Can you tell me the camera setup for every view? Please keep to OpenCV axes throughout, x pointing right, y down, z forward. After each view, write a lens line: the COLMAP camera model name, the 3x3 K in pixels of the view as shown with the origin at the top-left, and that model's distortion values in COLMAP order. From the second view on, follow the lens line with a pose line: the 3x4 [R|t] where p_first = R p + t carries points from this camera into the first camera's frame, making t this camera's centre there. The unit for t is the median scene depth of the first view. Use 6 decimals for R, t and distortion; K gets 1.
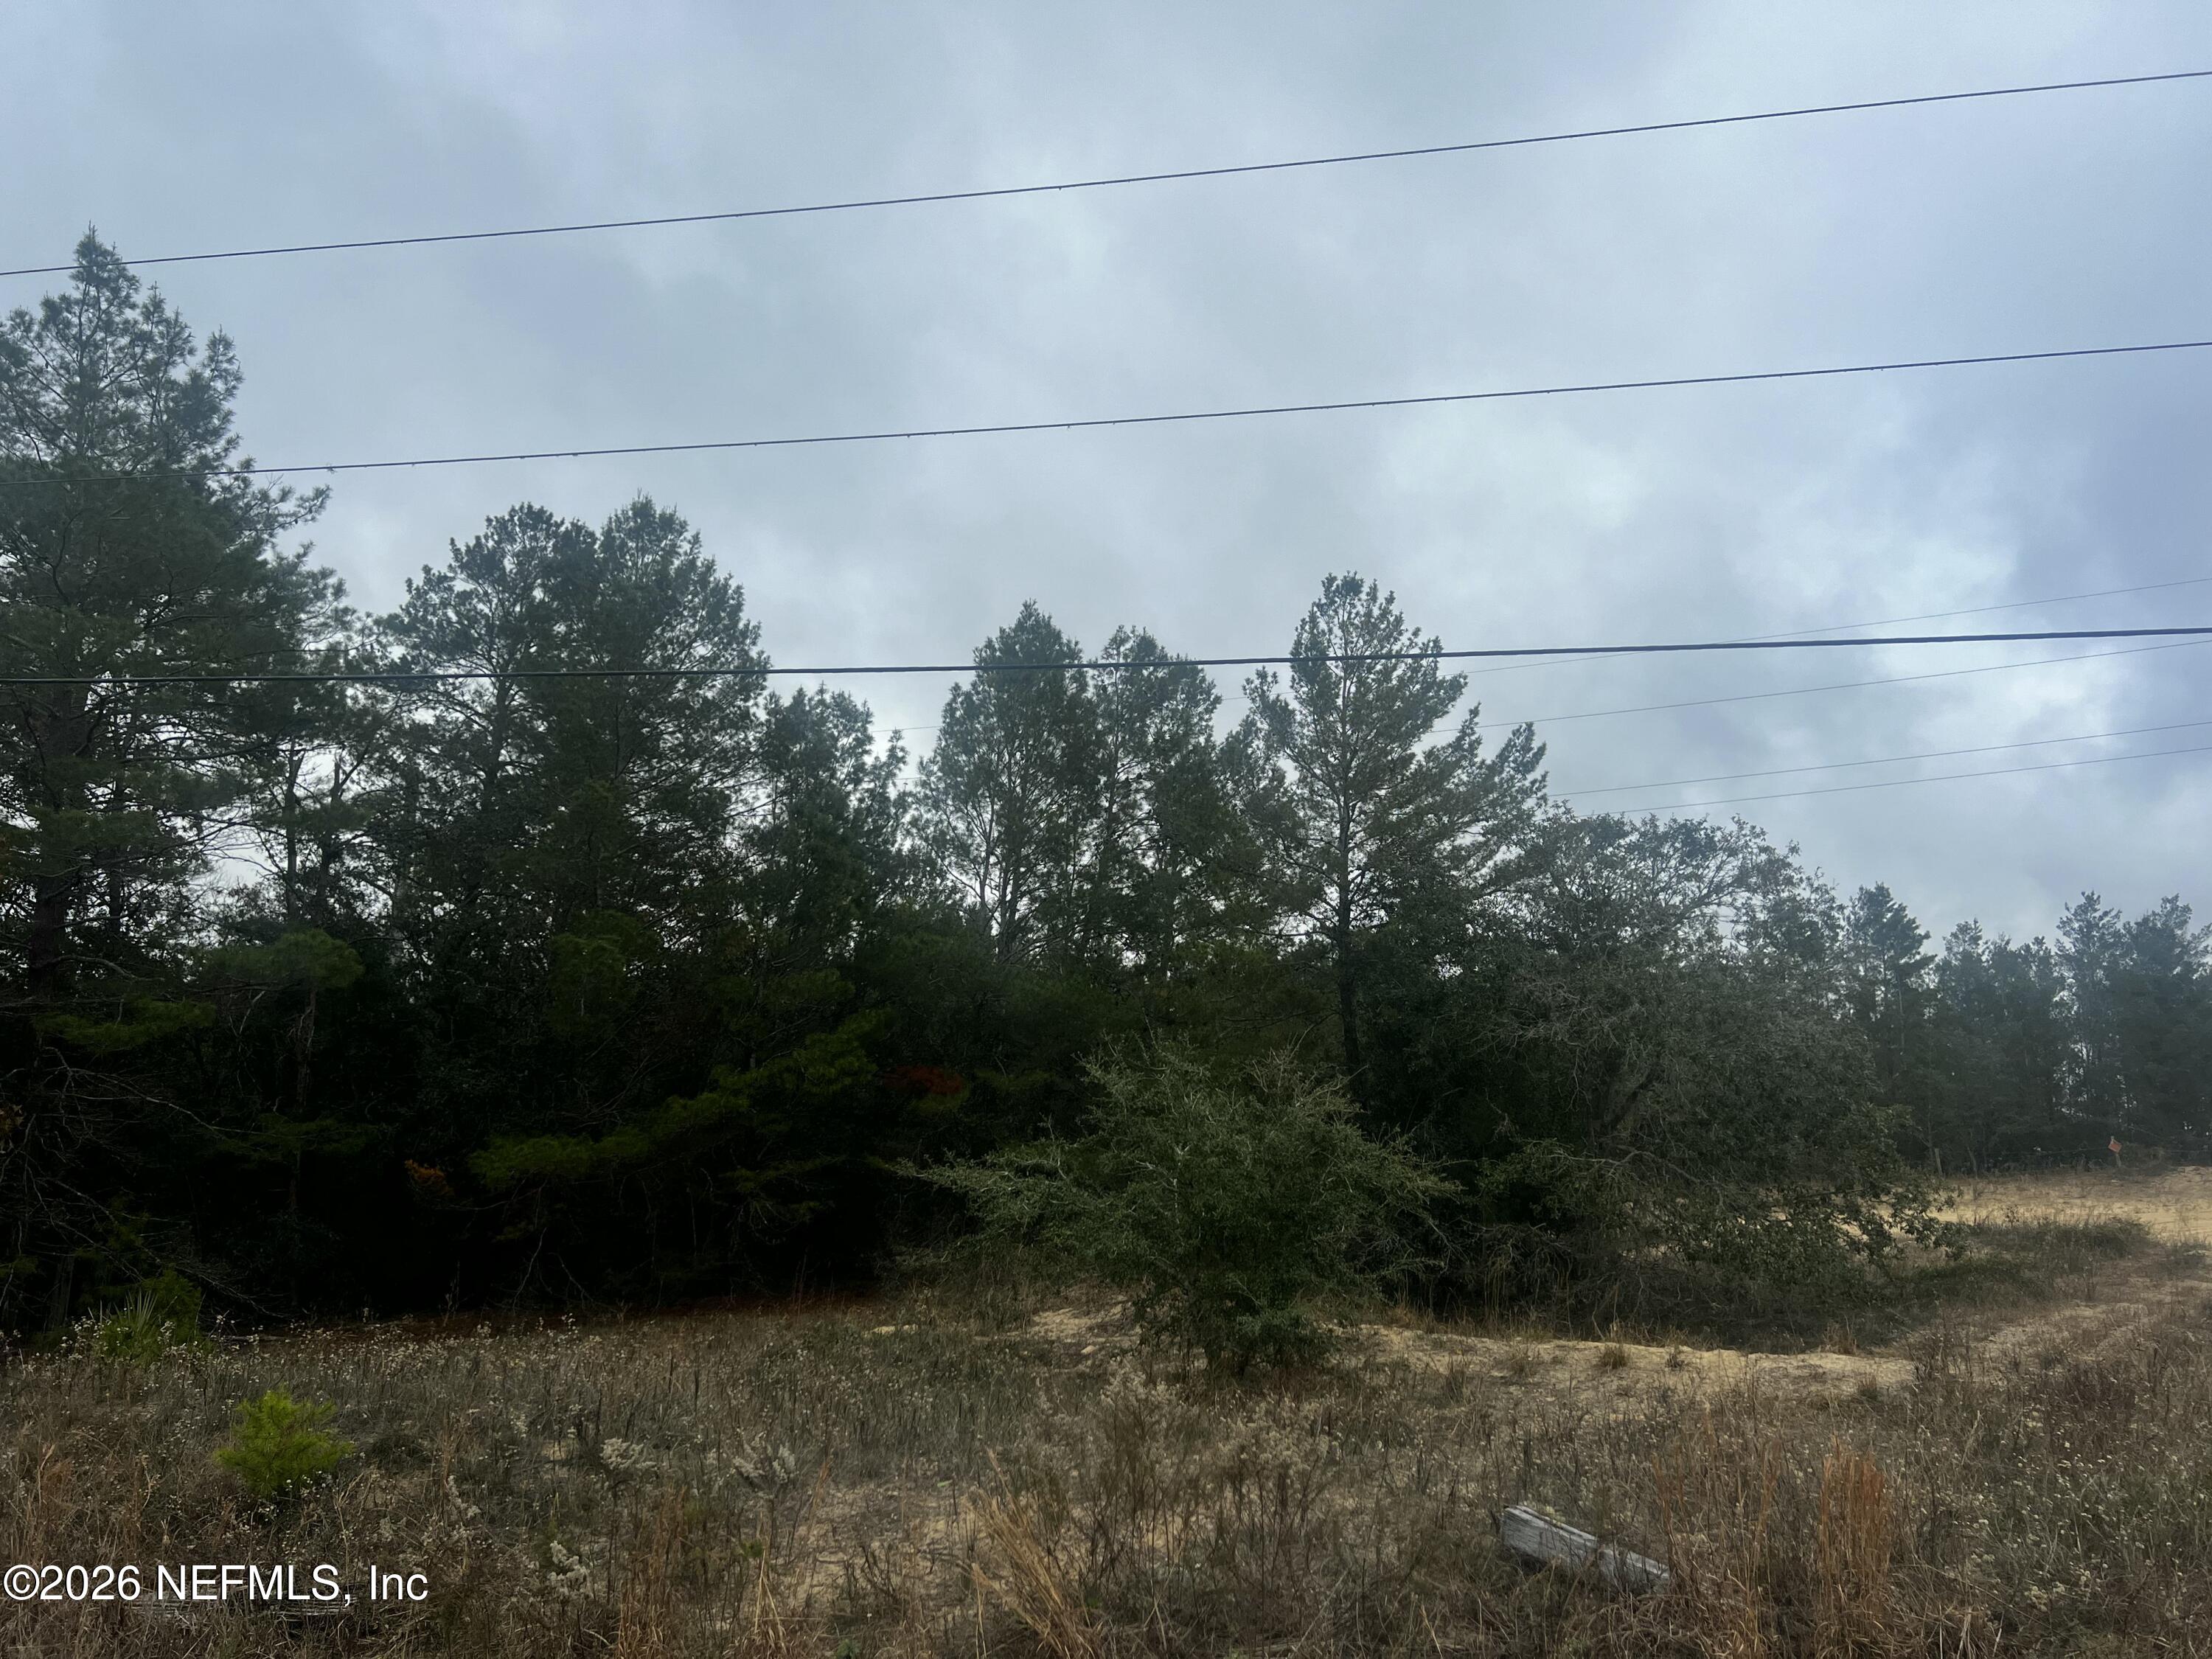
lens RADIAL K [[1649.8, 0, 1104.8], [0, 1649.8, 824.5], [0, 0, 1]] dist [0.062279, -0.067573]
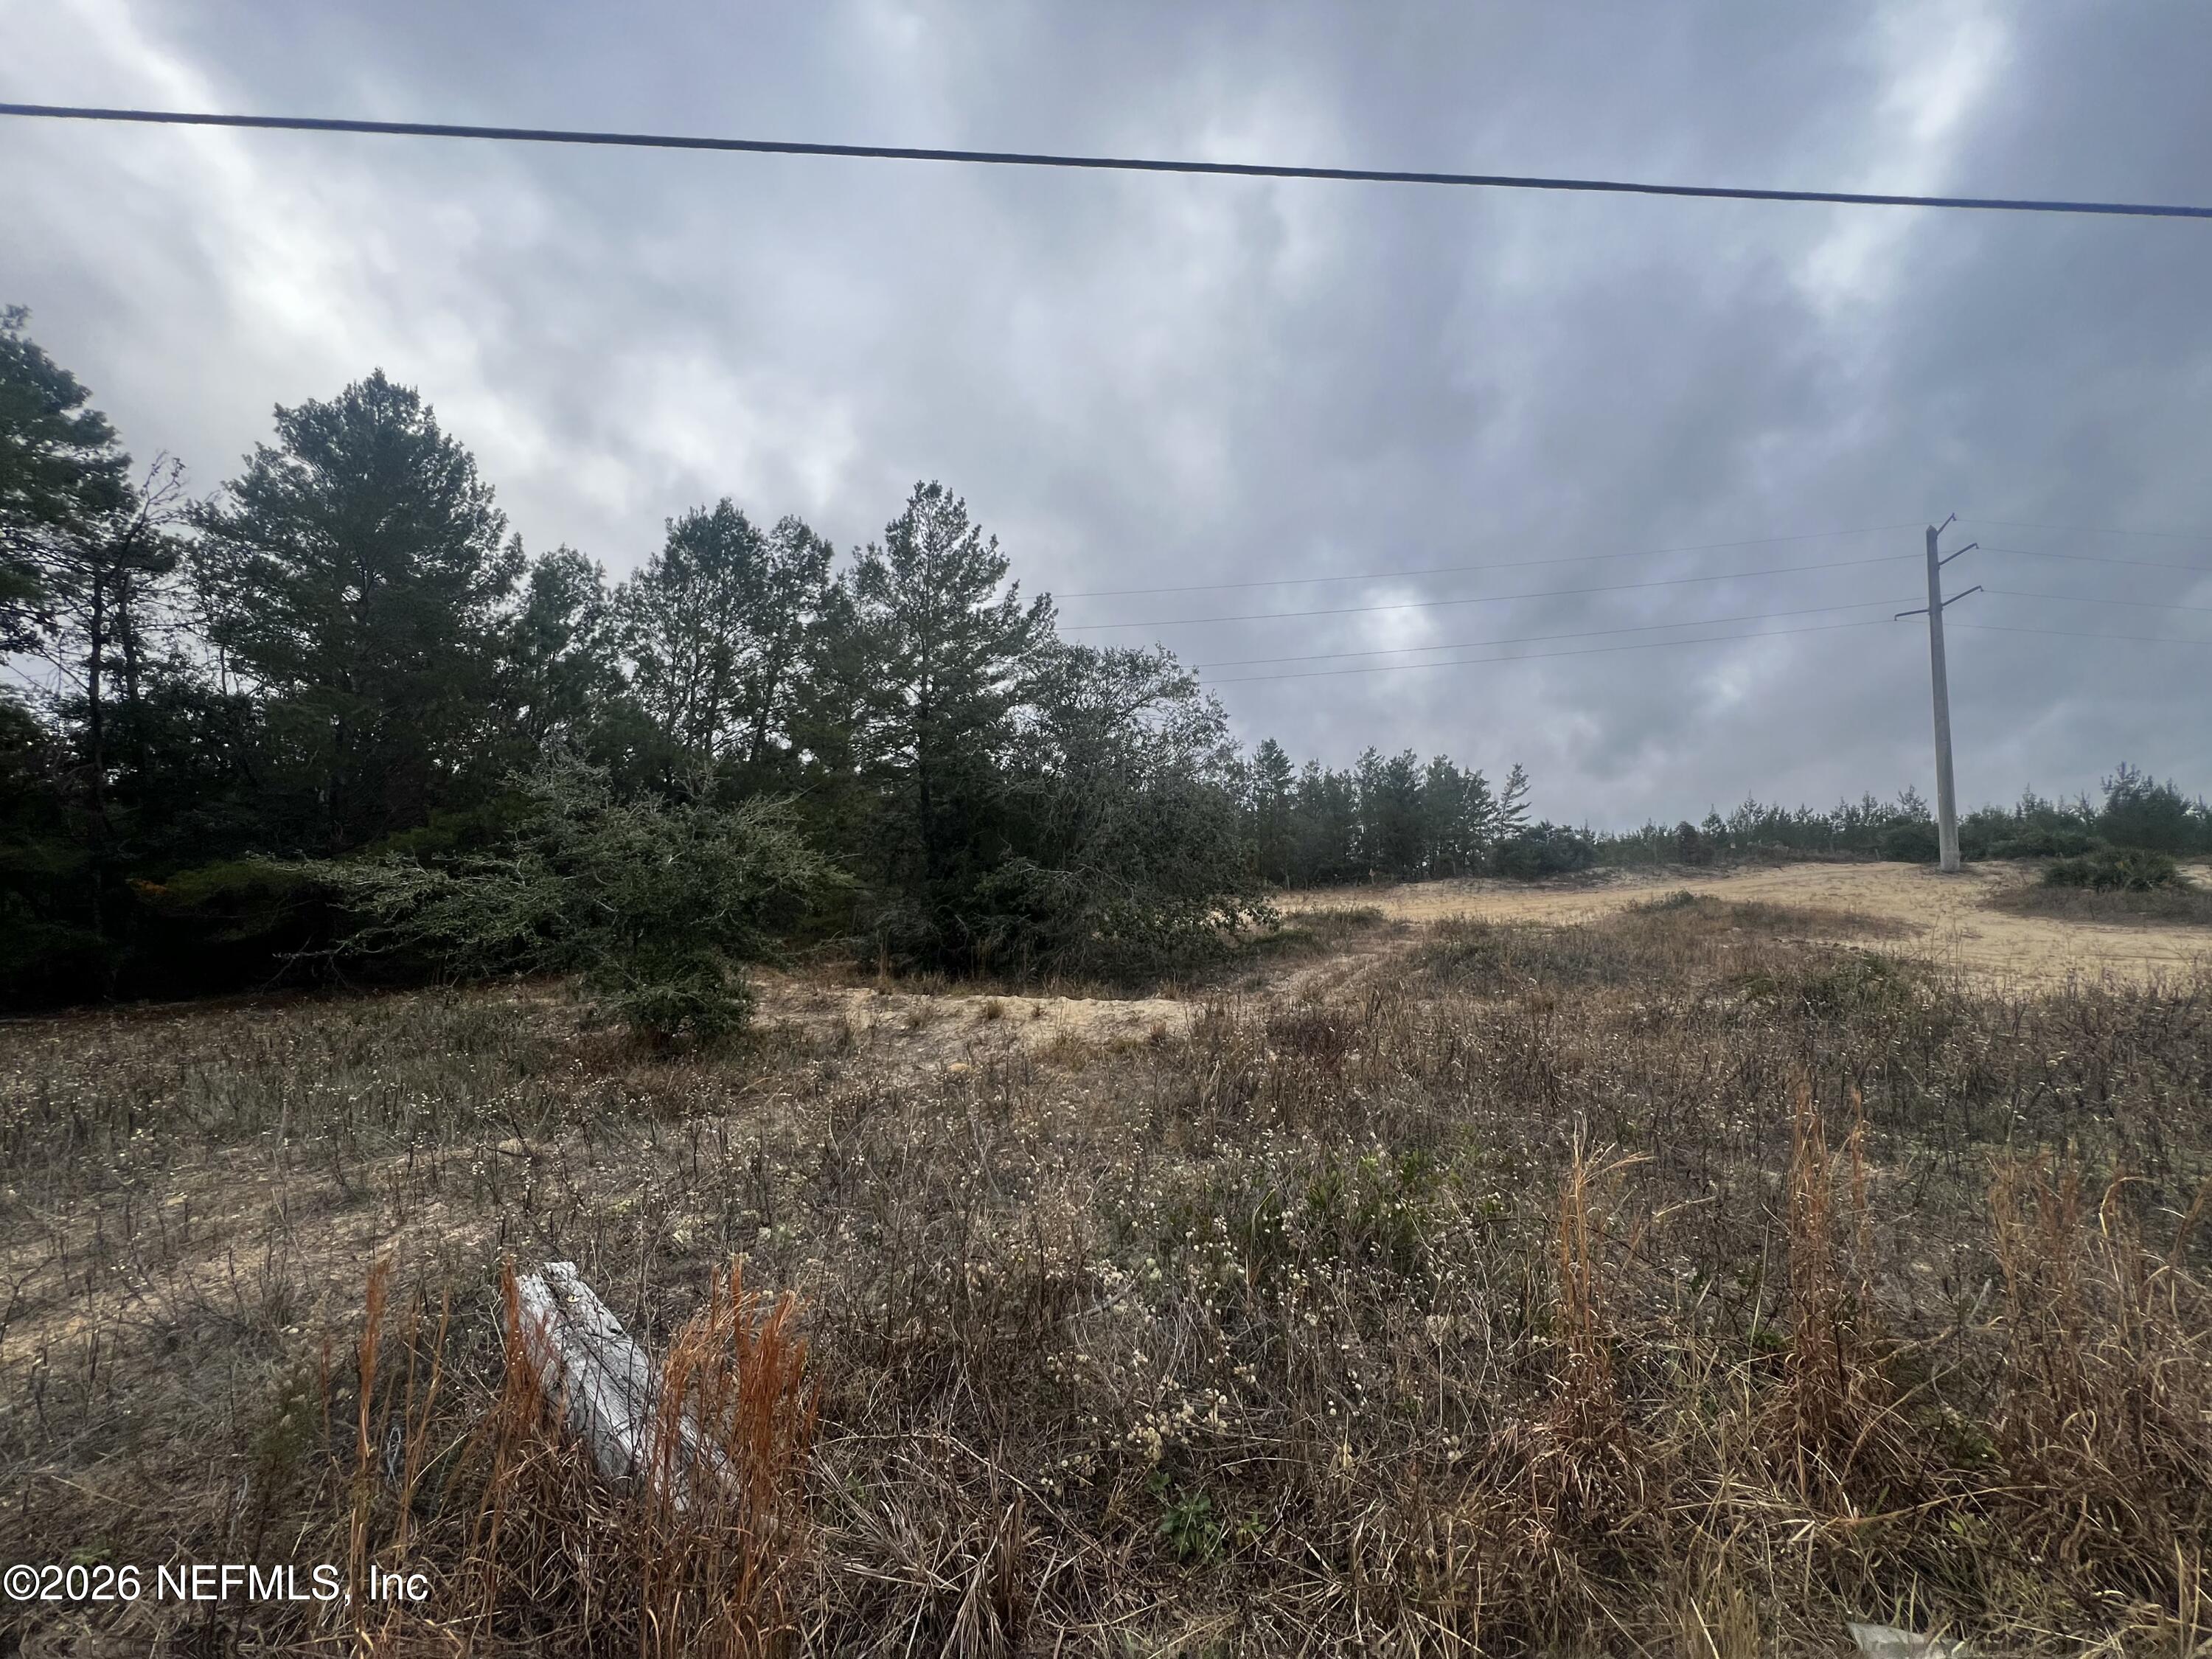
lens RADIAL K [[885.3, 0, 1108.6], [0, 885.3, 833.8], [0, 0, 1]] dist [-0.001125, 0.000266]
pose [[0.970372, 0.007306, 0.241506, 0.113414], [-0.039783, 0.990732, 0.129877, 0.048232], [-0.238319, -0.135637, 0.961669, 0.176061]]
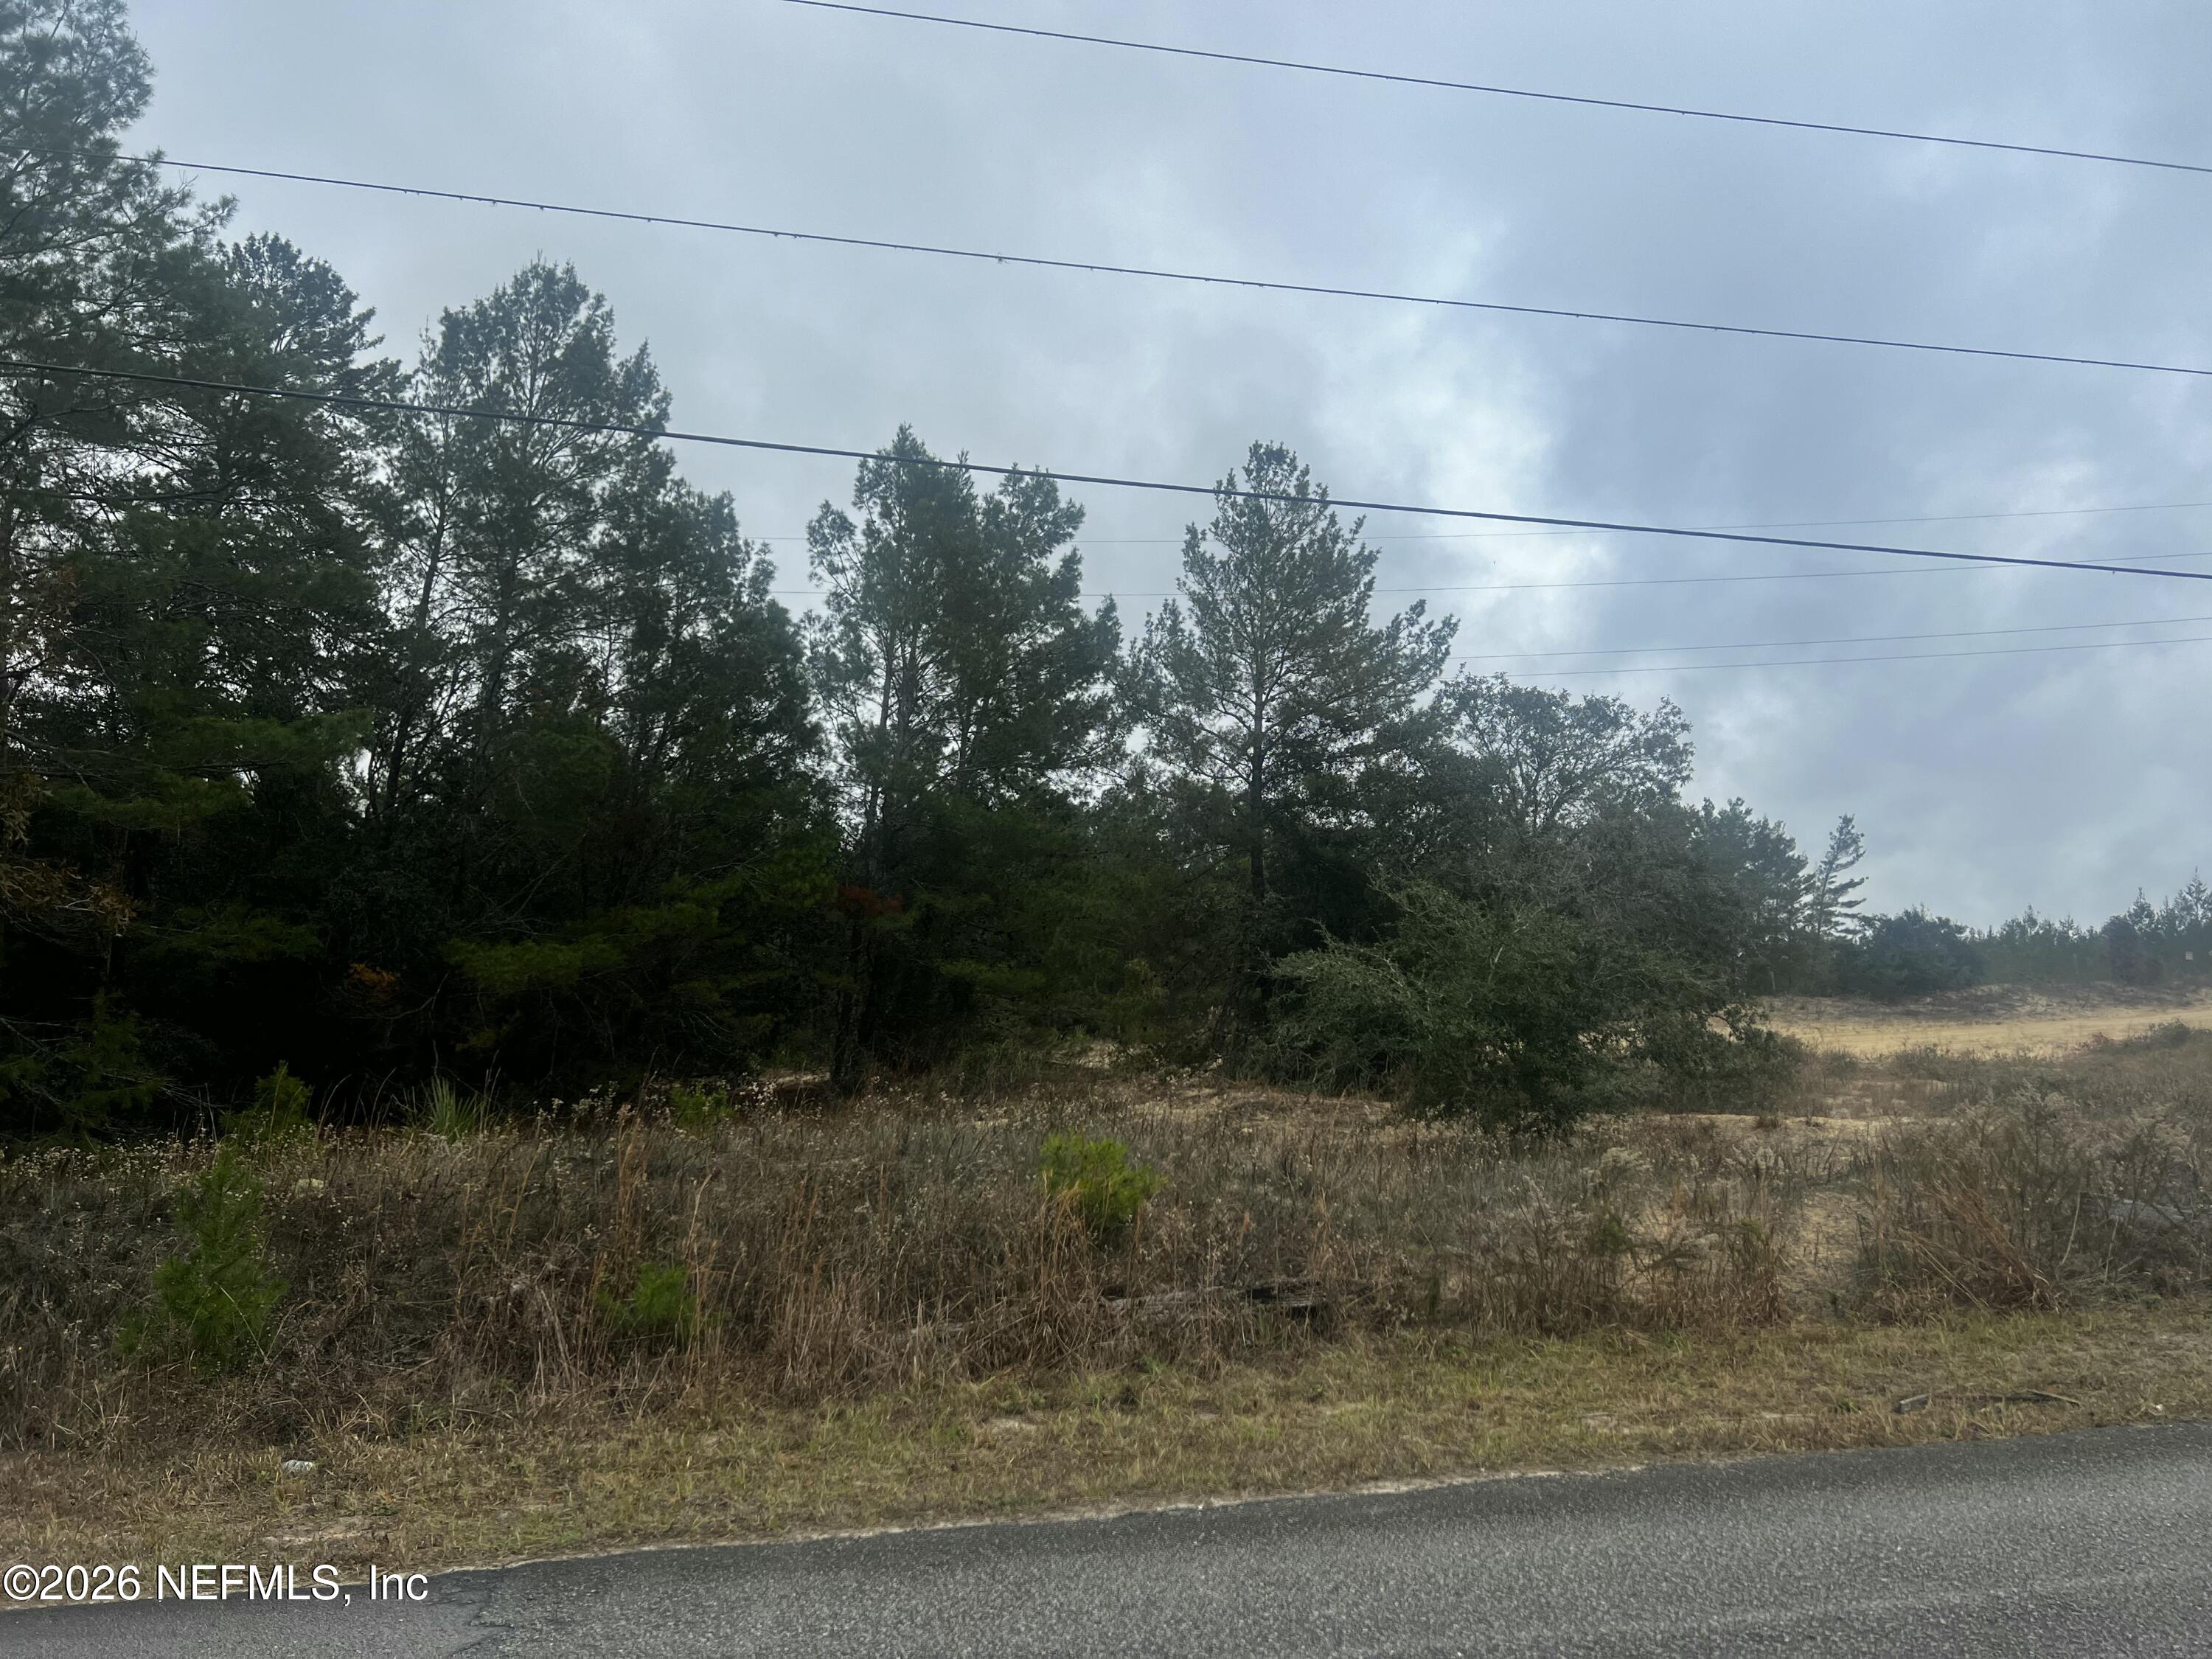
lens RADIAL K [[1649.8, 0, 1126.9], [0, 1649.8, 844.3], [0, 0, 1]] dist [0.062279, -0.067573]
pose [[0.942965, 0.042442, 0.330174, -0.289624], [-0.076399, 0.992957, 0.090553, 0.016343], [-0.324005, -0.110614, 0.939566, -0.004755]]
